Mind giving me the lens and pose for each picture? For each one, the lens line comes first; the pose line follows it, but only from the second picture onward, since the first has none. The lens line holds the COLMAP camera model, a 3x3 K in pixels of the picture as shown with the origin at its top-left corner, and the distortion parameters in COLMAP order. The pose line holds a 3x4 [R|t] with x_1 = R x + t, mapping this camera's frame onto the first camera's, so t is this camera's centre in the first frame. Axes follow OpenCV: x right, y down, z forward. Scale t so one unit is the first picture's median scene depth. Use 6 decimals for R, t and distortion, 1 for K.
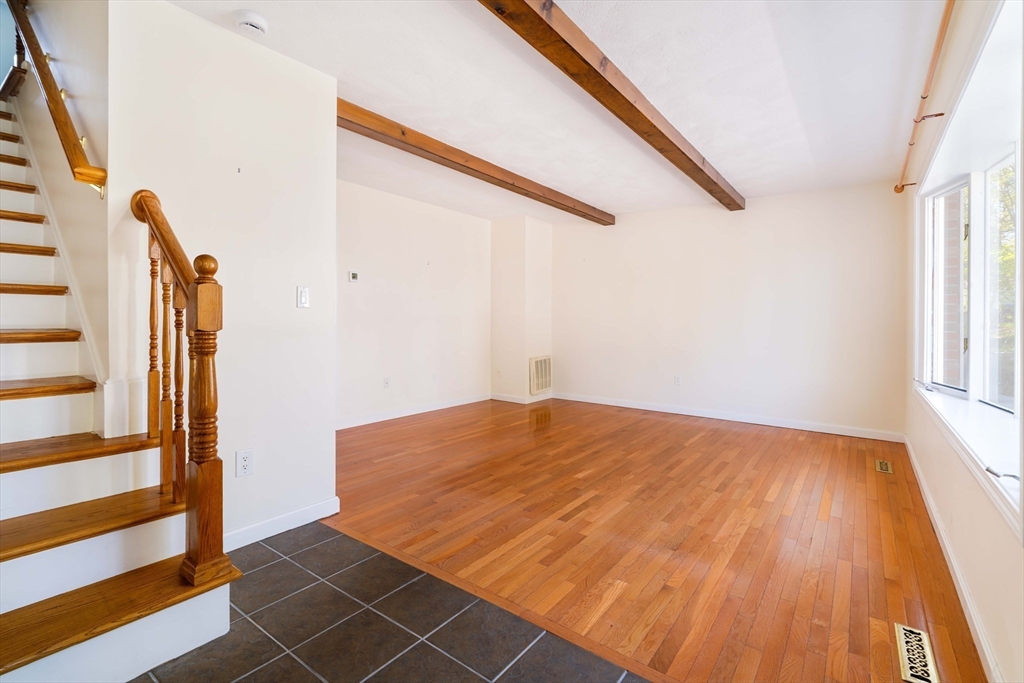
lens RADIAL K [[470.3, 0, 516.0], [0, 470.3, 319.1], [0, 0, 1]] dist [-0.008606, 0.000434]
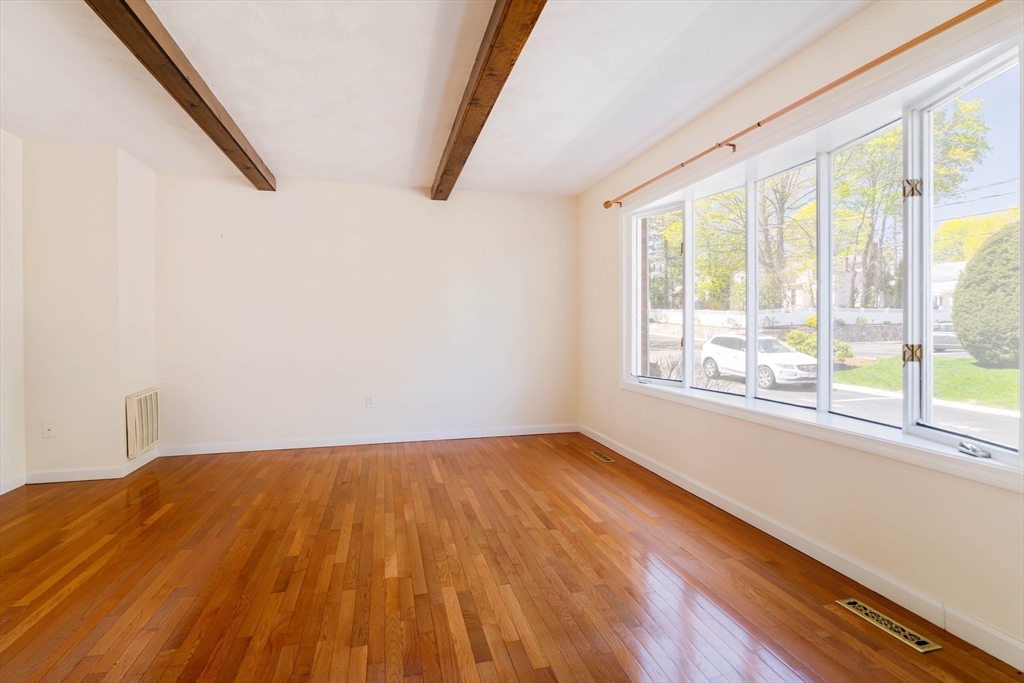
lens RADIAL K [[520.2, 0, 522.1], [0, 520.2, 322.0], [0, 0, 1]] dist [-0.009280, 0.003830]
pose [[0.624800, -0.009043, 0.780732, -0.323325], [0.011845, 0.999928, 0.002103, -0.004690], [-0.780695, 0.007934, 0.624862, 0.456350]]
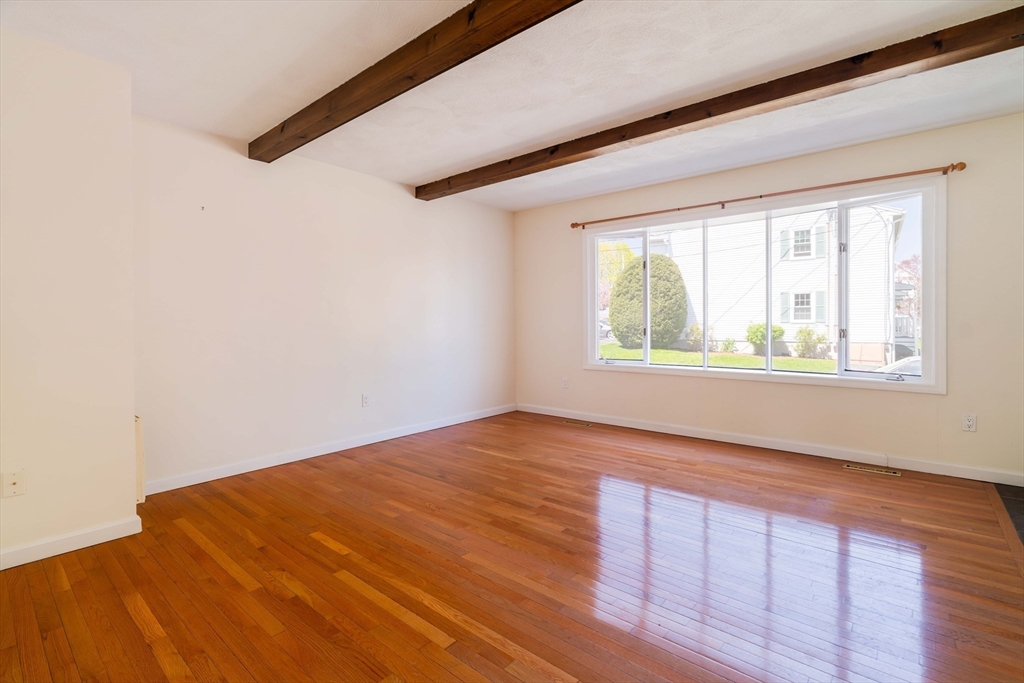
lens RADIAL K [[470.3, 0, 525.0], [0, 470.3, 317.7], [0, 0, 1]] dist [-0.008606, 0.000434]
pose [[0.056633, -0.005096, 0.998382, -0.722563], [0.008449, 0.999954, 0.004625, -0.008579], [-0.998359, 0.008173, 0.056674, 1.265387]]
